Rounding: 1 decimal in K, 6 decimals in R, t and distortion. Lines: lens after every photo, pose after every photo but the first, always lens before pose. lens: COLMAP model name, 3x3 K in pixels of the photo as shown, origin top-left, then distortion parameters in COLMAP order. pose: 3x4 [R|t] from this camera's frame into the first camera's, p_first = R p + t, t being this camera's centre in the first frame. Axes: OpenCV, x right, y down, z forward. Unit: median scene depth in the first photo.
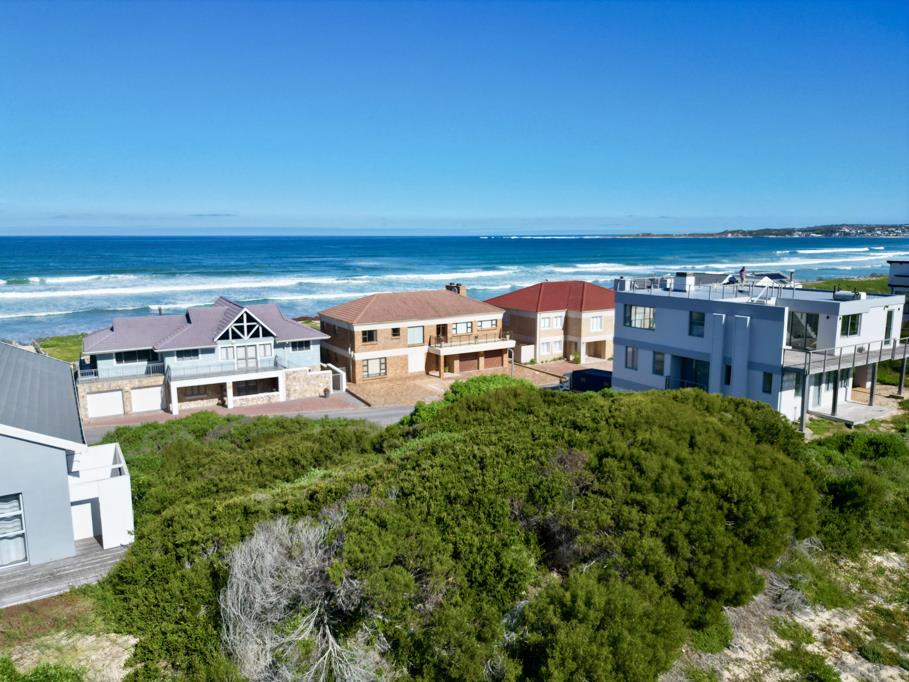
lens RADIAL K [[647.8, 0, 455.8], [0, 647.8, 339.7], [0, 0, 1]] dist [0.026008, -0.018619]
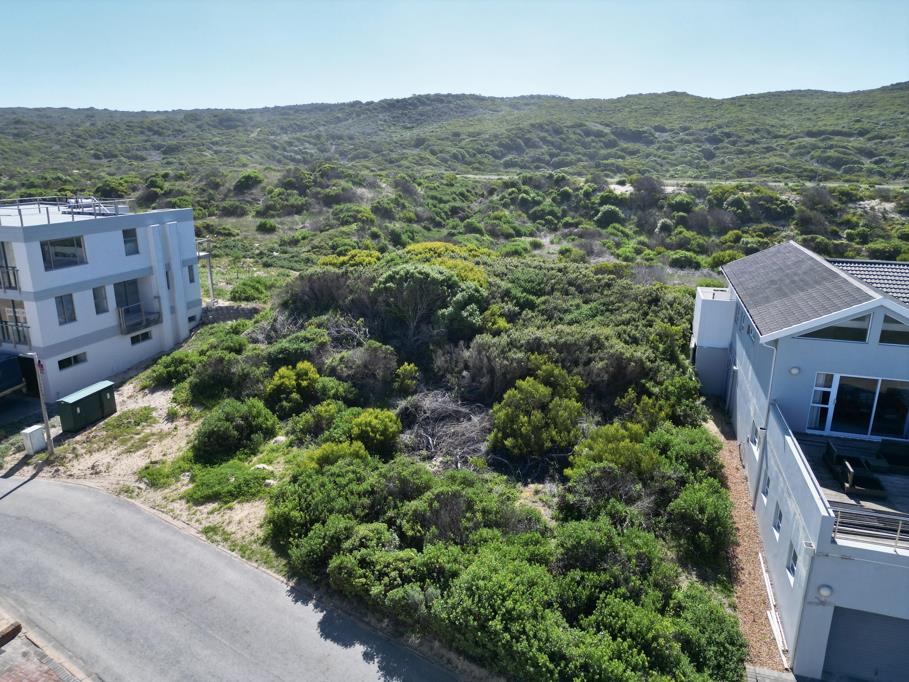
lens RADIAL K [[647.8, 0, 456.7], [0, 647.8, 342.5], [0, 0, 1]] dist [0.026008, -0.018619]
pose [[-0.667915, -0.205620, 0.715269, -0.498585], [0.111698, 0.922495, 0.369495, -0.140440], [-0.735808, 0.326685, -0.593181, 0.942923]]
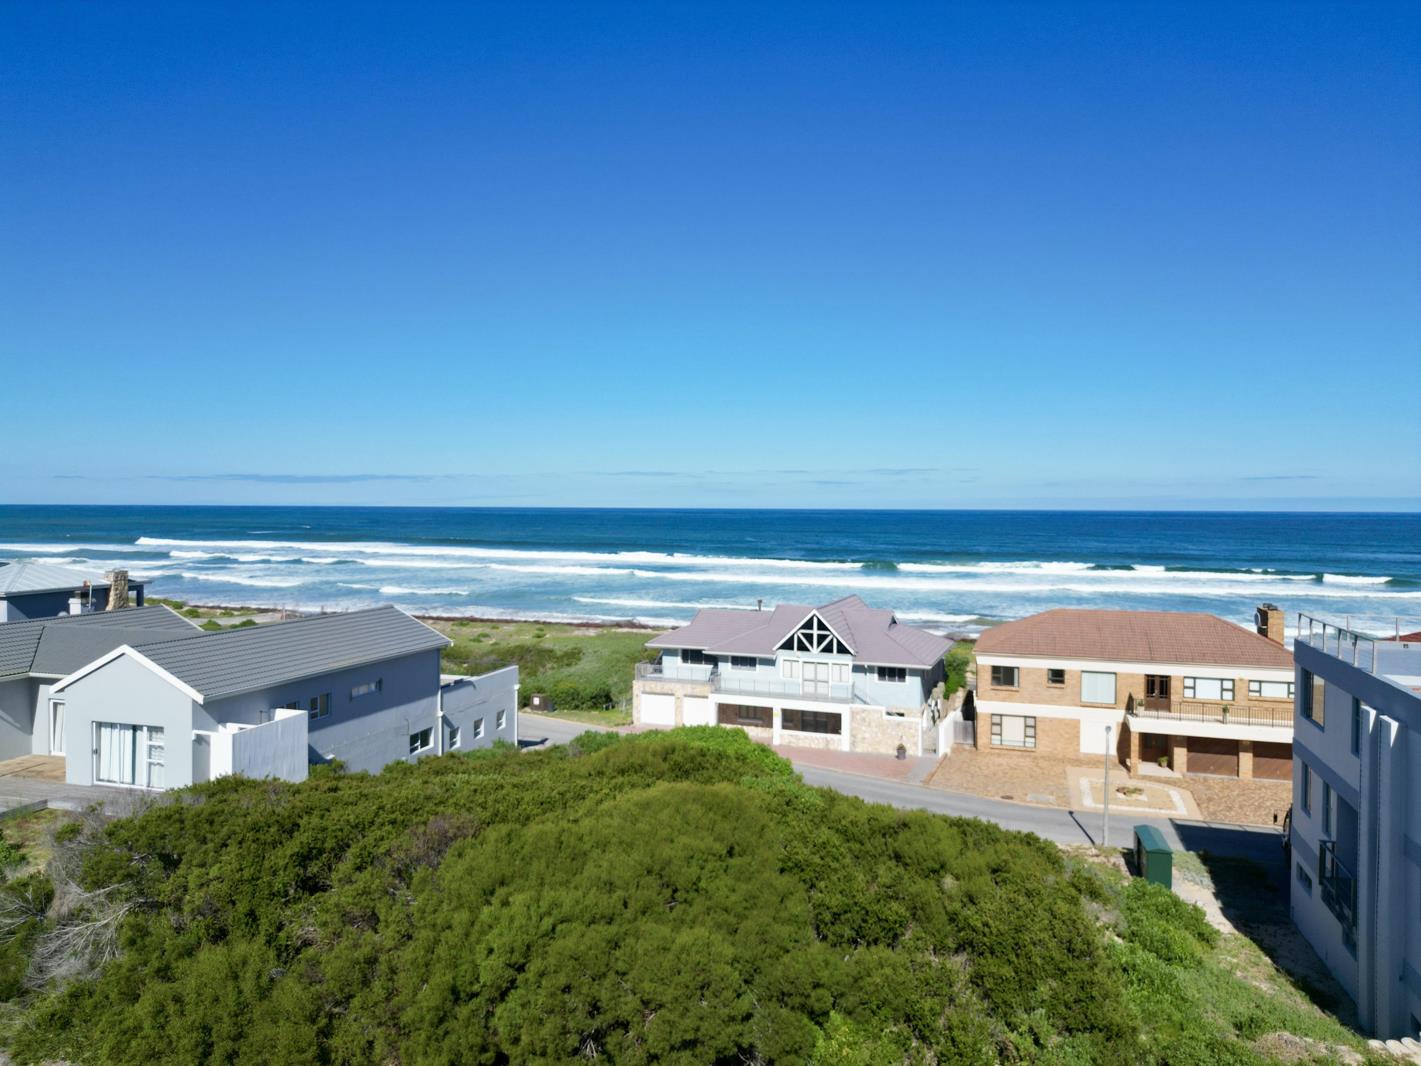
lens RADIAL K [[1012.7, 0, 712.4], [0, 1012.7, 519.5], [0, 0, 1]] dist [0.026008, -0.018619]
pose [[0.655466, 0.021688, -0.754913, 0.443948], [-0.135467, 0.986752, -0.089273, -0.031256], [0.742976, 0.160782, 0.649720, 0.166767]]
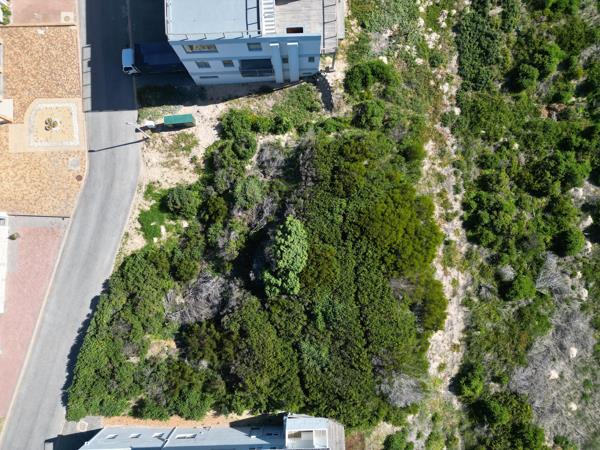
lens RADIAL K [[427.6, 0, 299.5], [0, 427.6, 225.2], [0, 0, 1]] dist [0.026008, -0.018619]
pose [[0.496891, -0.866007, 0.055959, 0.031550], [0.143574, 0.145631, 0.978866, -0.629663], [-0.855854, -0.478355, 0.196699, 0.417112]]
